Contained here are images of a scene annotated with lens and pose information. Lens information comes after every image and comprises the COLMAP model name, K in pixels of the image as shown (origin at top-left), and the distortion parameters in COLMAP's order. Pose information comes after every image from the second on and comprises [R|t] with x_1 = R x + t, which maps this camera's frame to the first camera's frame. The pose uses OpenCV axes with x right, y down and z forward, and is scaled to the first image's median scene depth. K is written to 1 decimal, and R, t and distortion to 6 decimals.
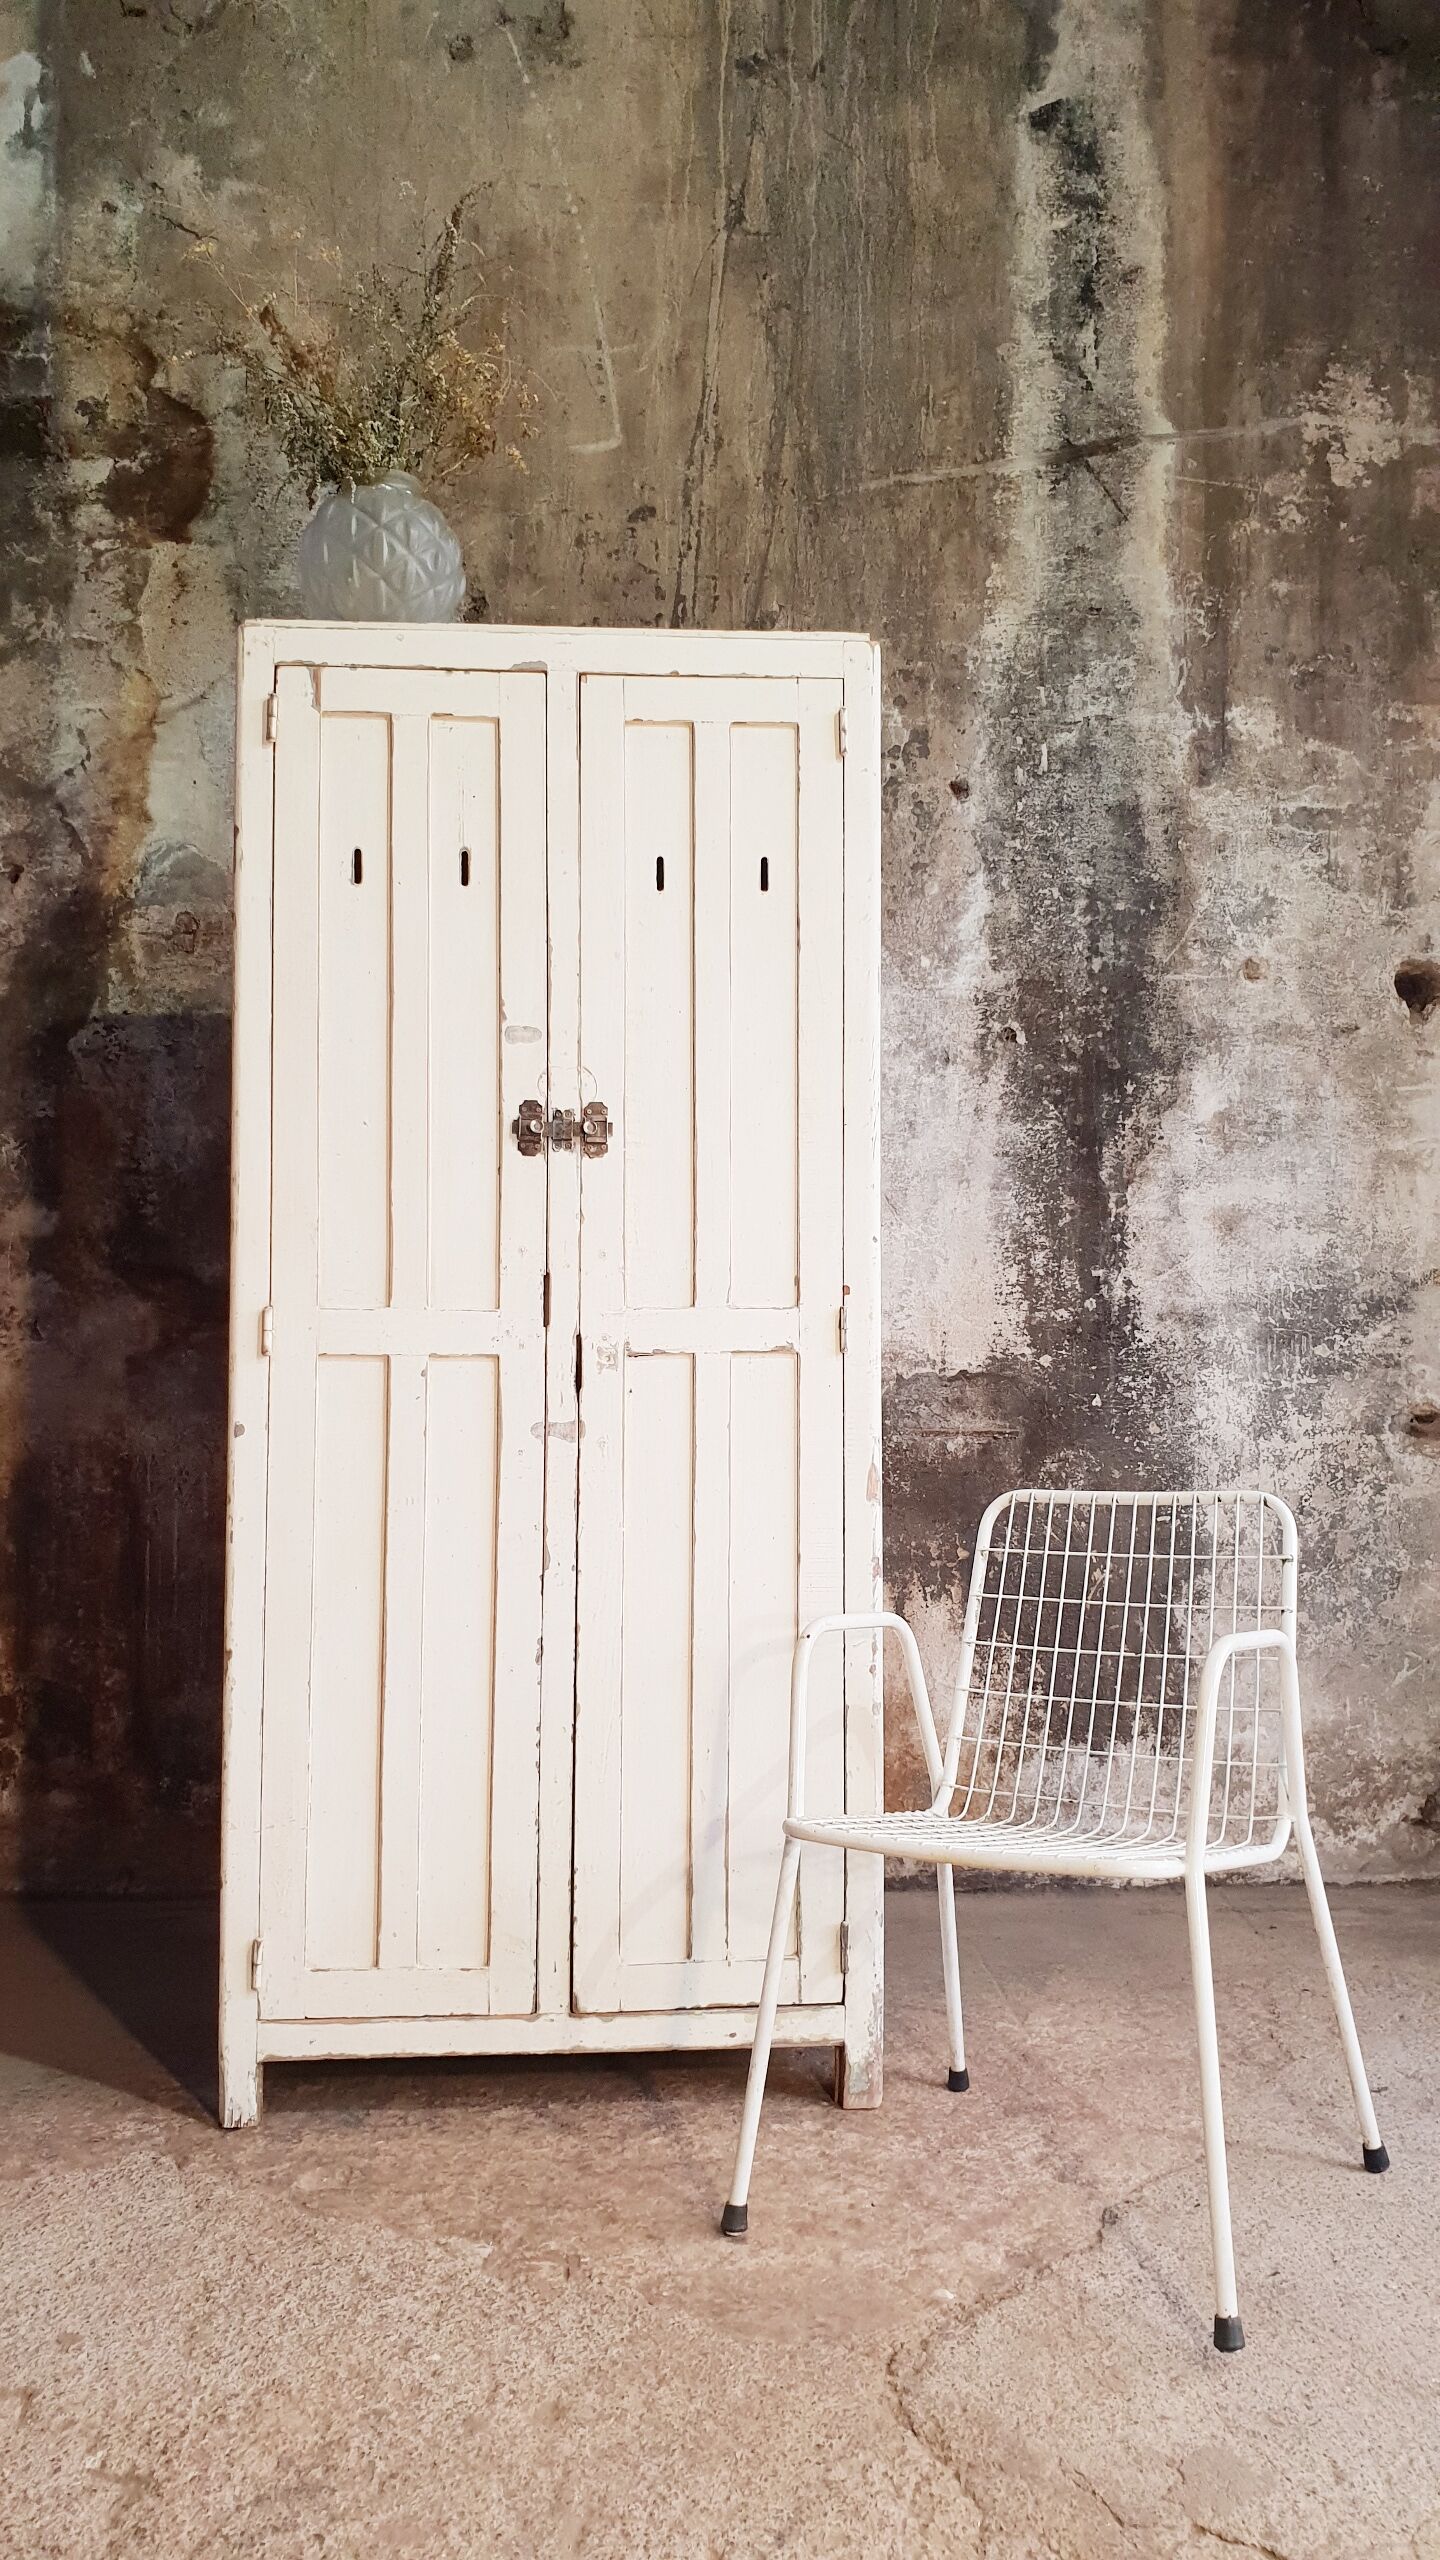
lens RADIAL K [[2016.3, 0, 763.1], [0, 2016.3, 1289.4], [0, 0, 1]] dist [-0.010477, 0.043516]
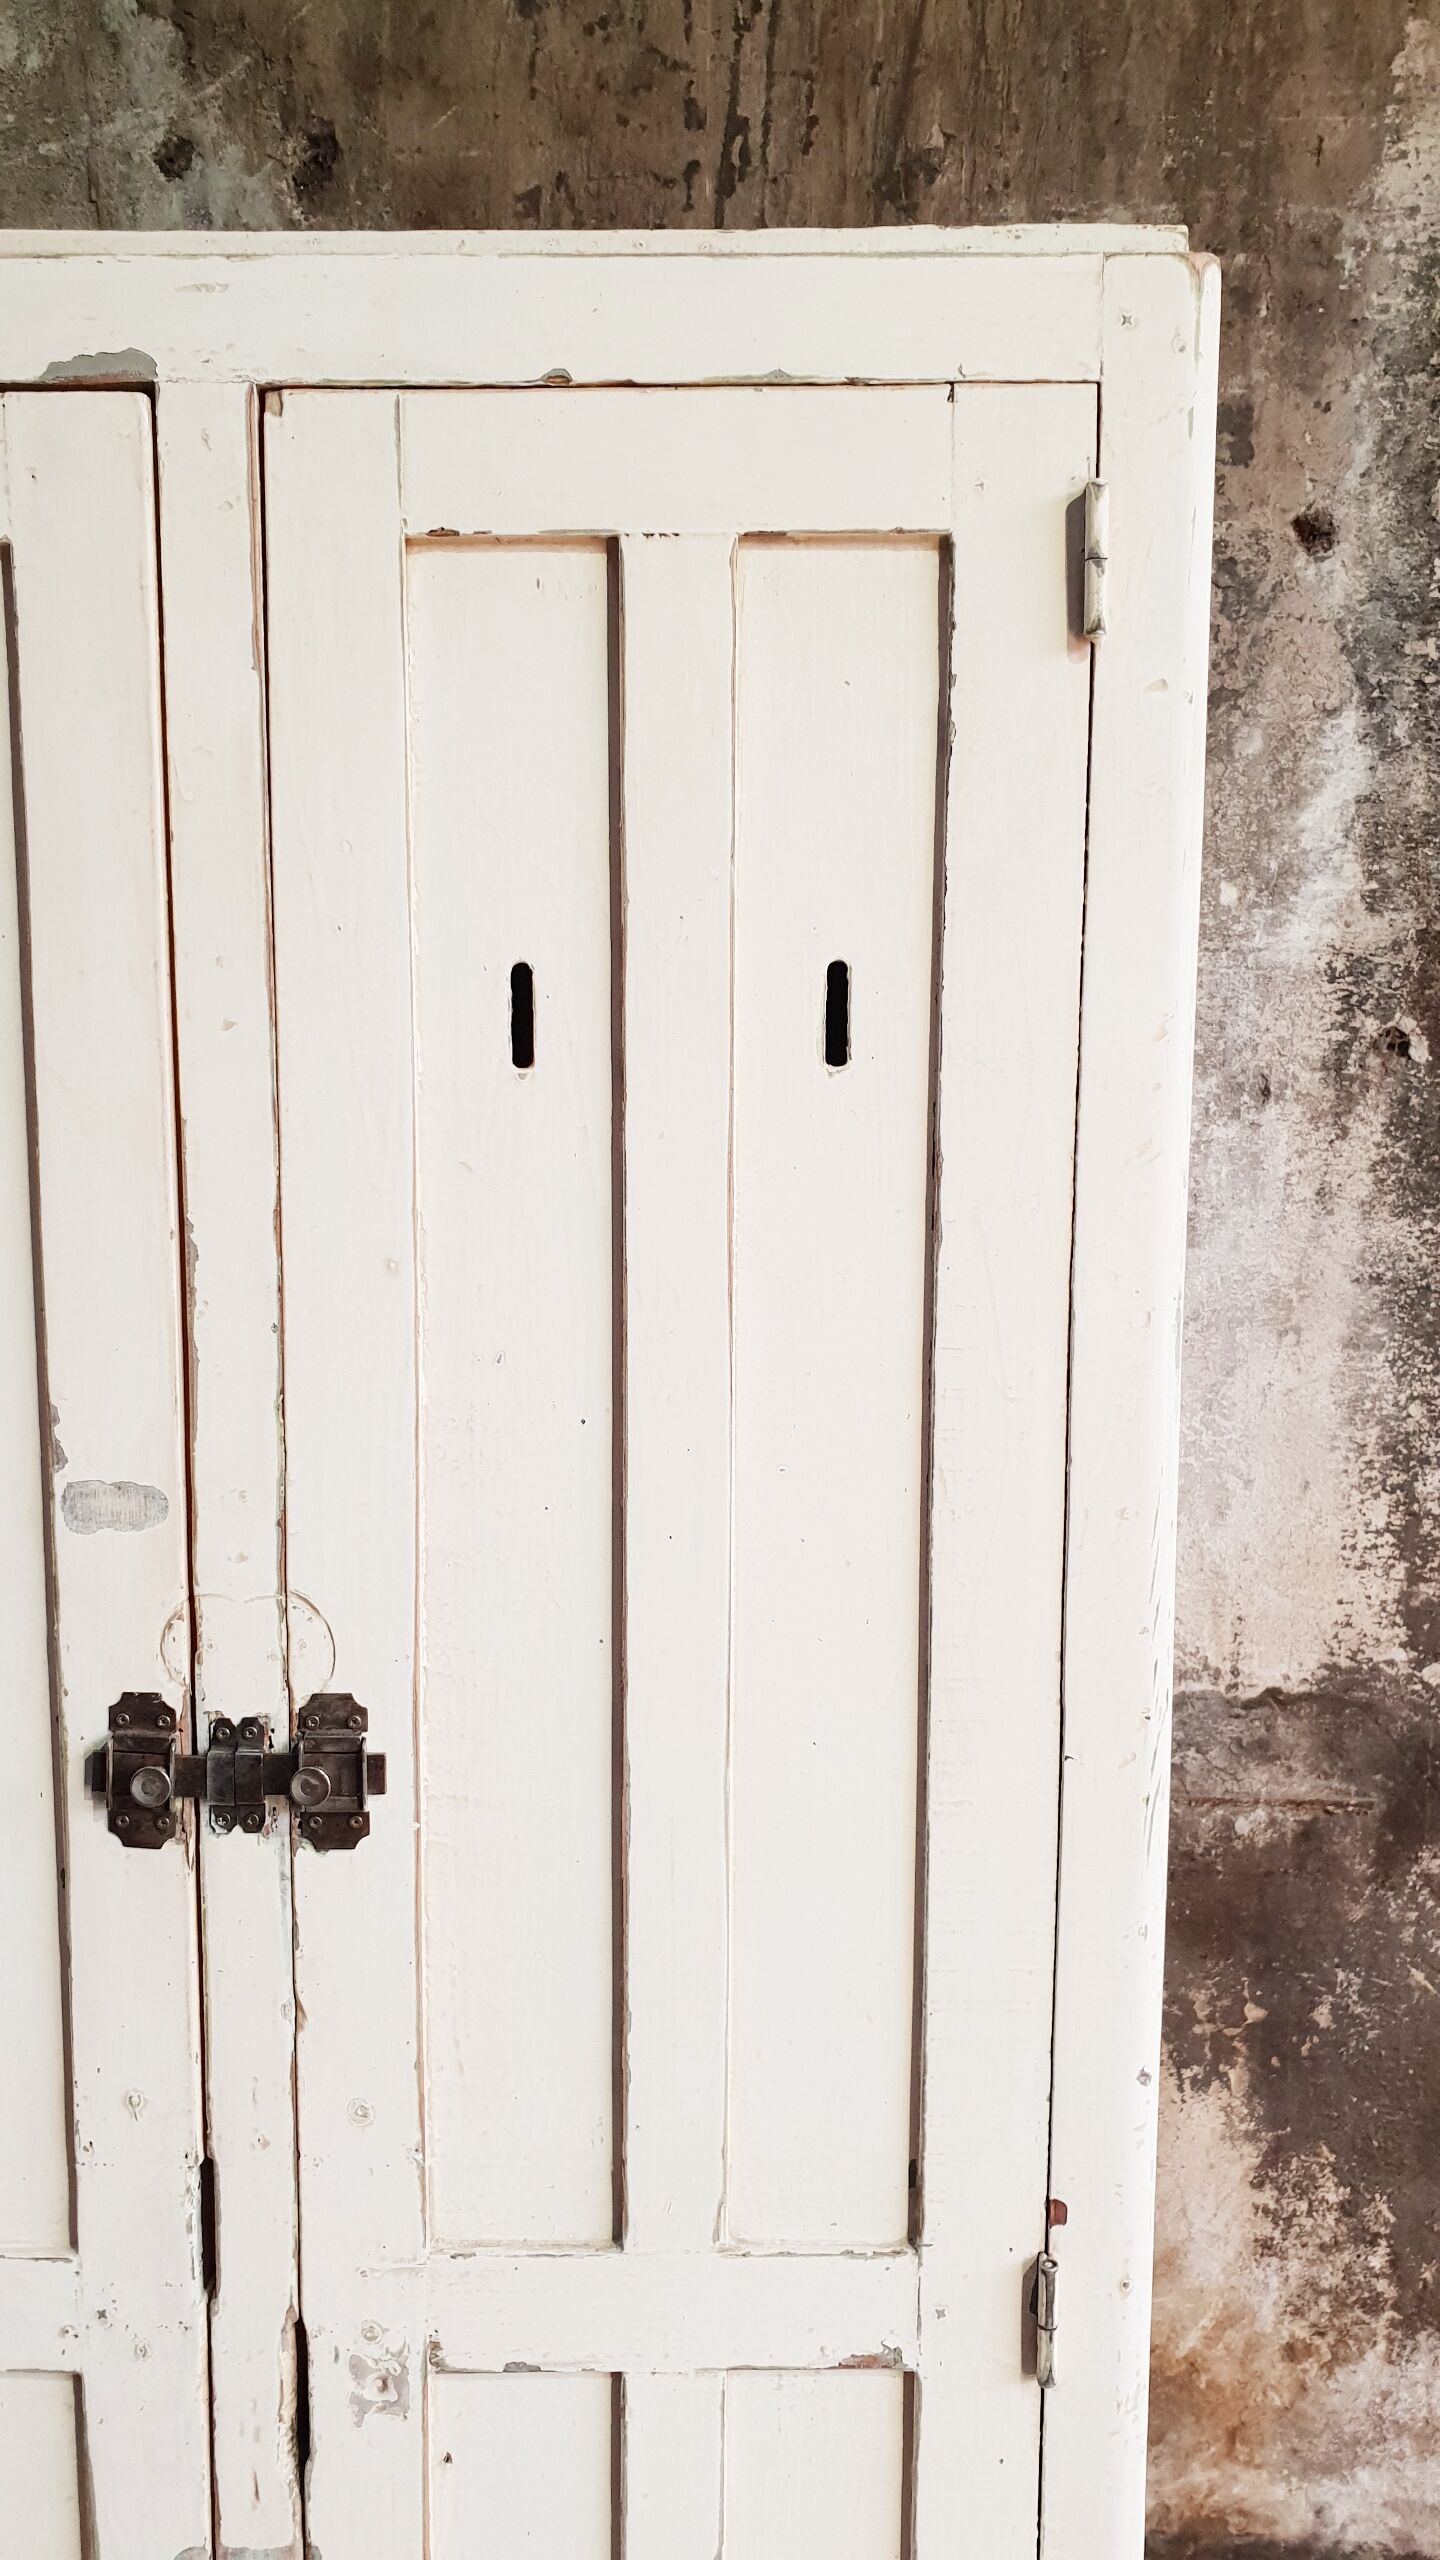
lens RADIAL K [[2016.3, 0, 787.3], [0, 2016.3, 1252.2], [0, 0, 1]] dist [-0.010477, 0.043516]
pose [[0.995991, 0.017111, -0.087800, 0.017695], [-0.001352, 0.984302, 0.176490, -0.168287], [0.089441, -0.175663, 0.980379, 0.496499]]
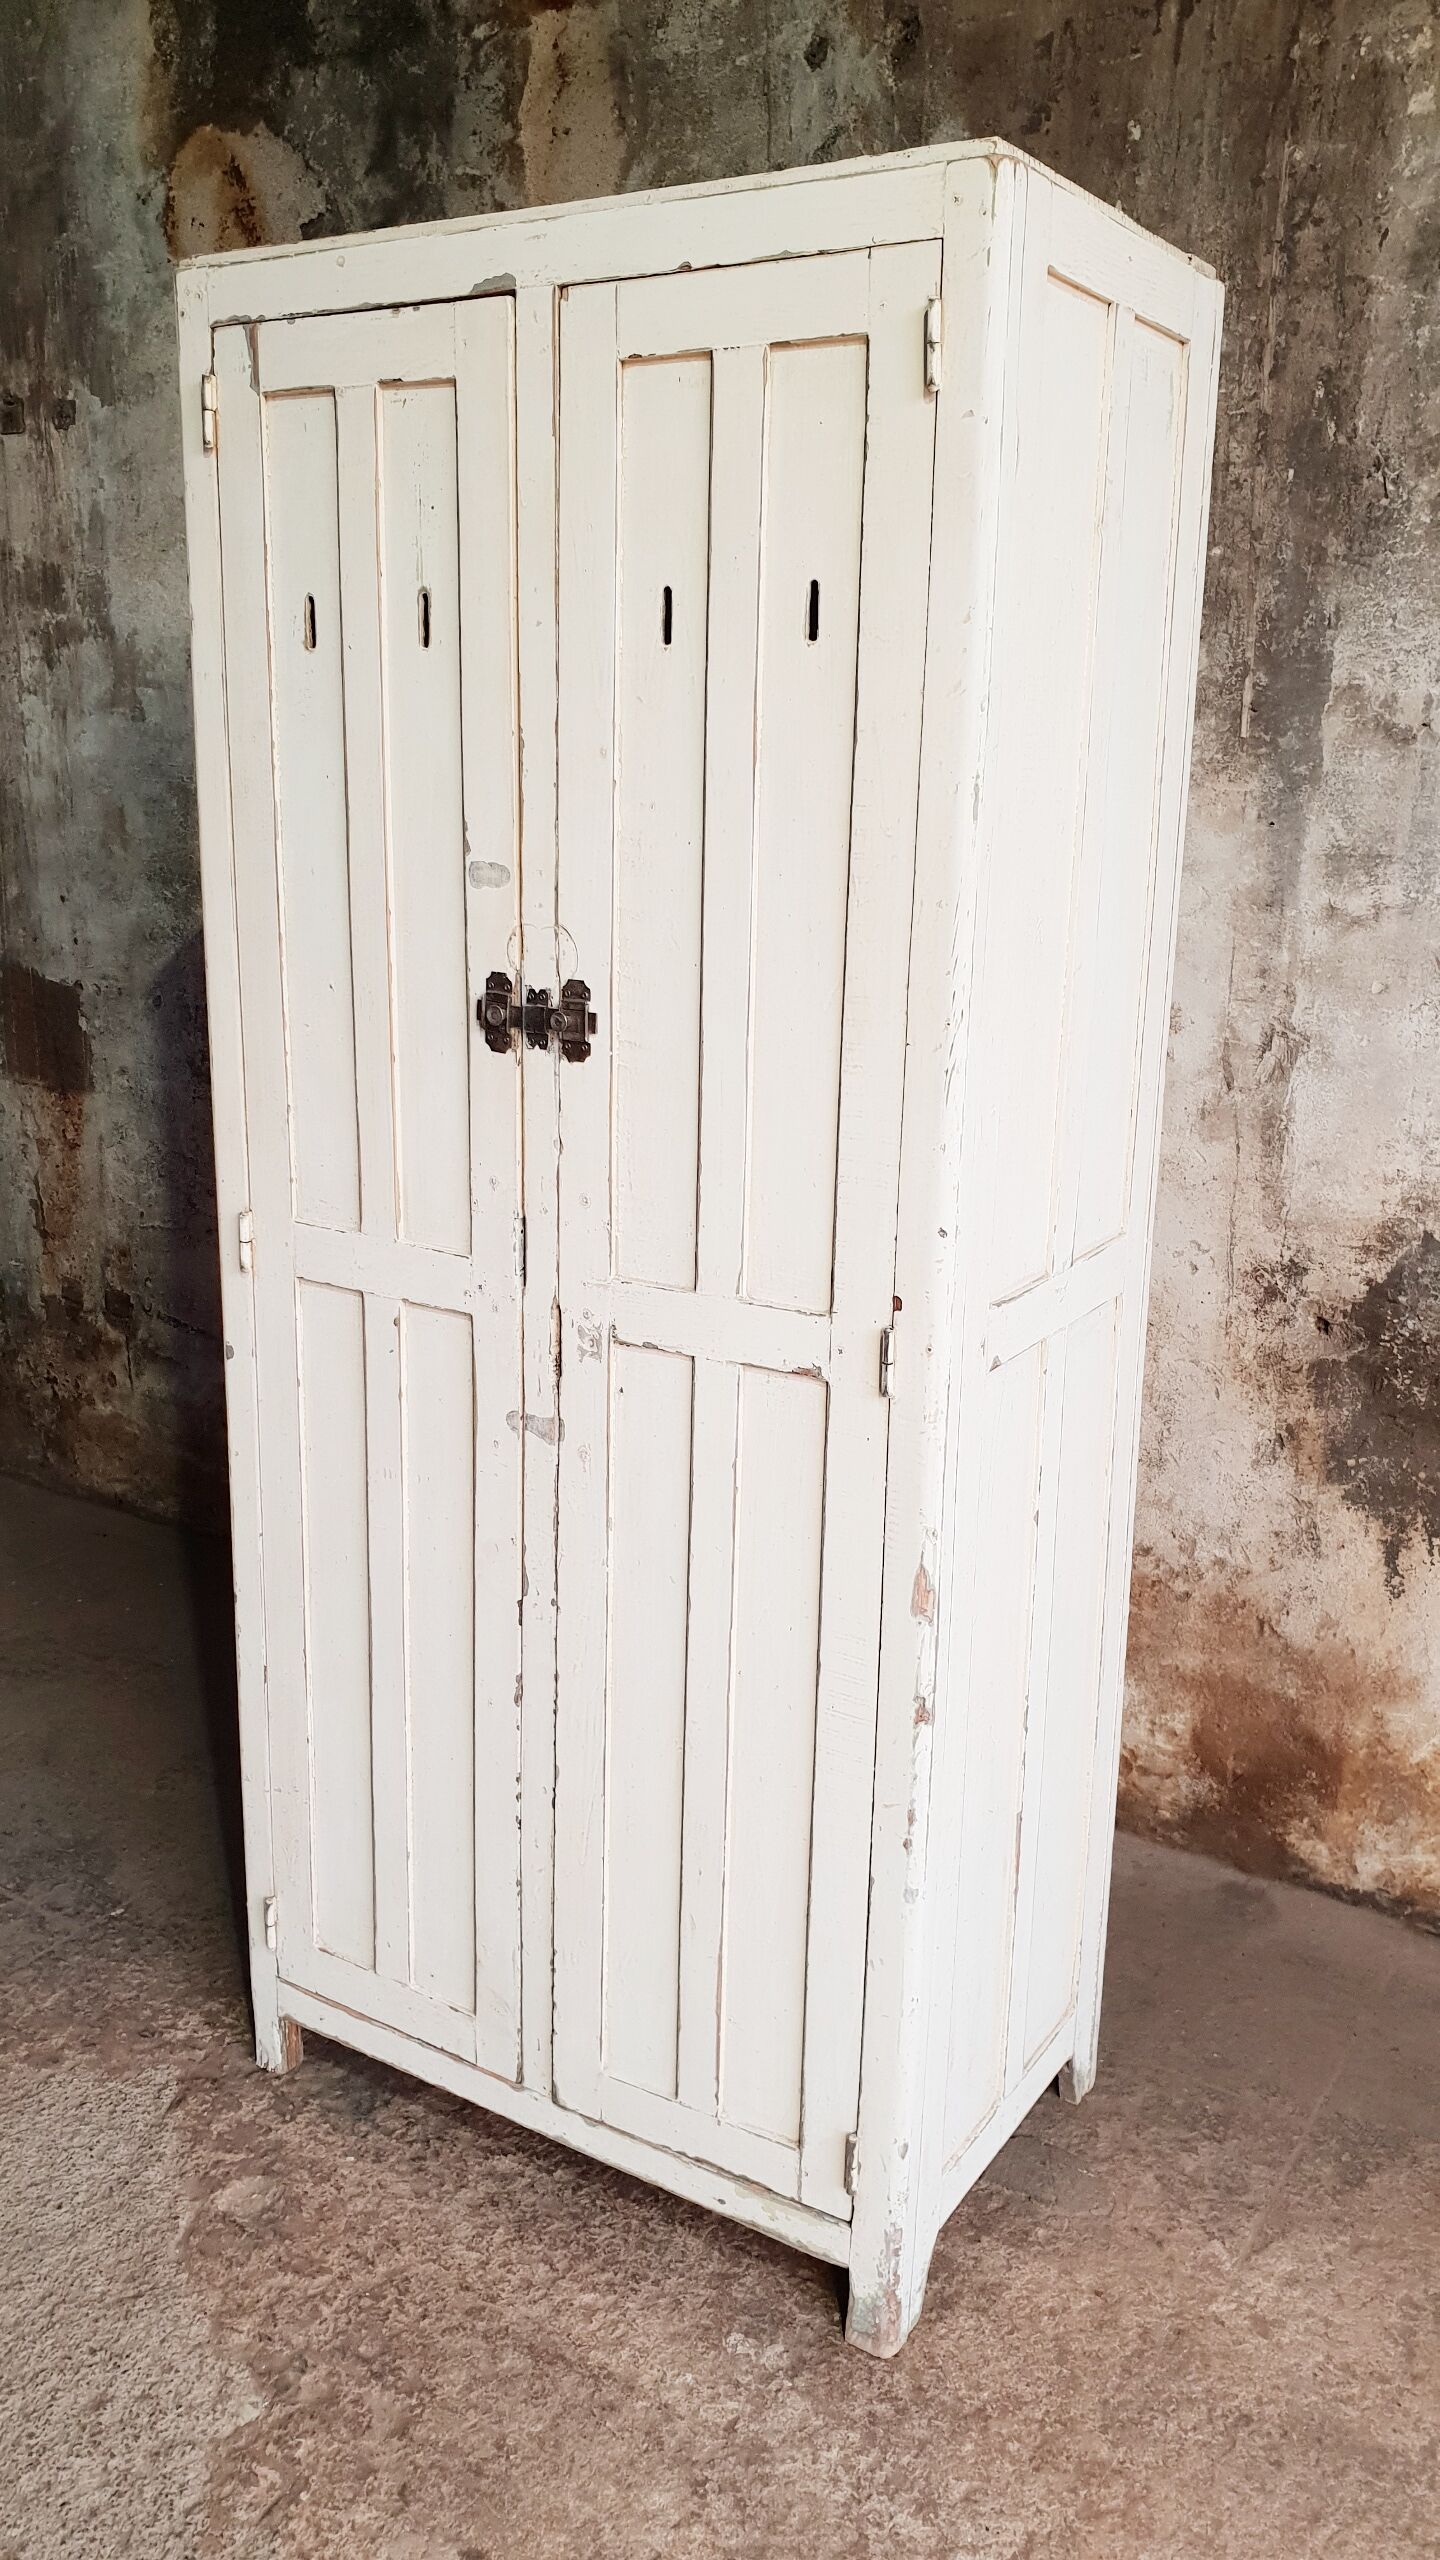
lens RADIAL K [[2016.3, 0, 731.4], [0, 2016.3, 1275.4], [0, 0, 1]] dist [-0.010477, 0.043516]
pose [[0.811947, 0.166720, -0.559416, 0.261855], [0.007414, 0.955323, 0.295471, -0.145645], [0.583684, -0.244054, 0.774436, 0.348259]]
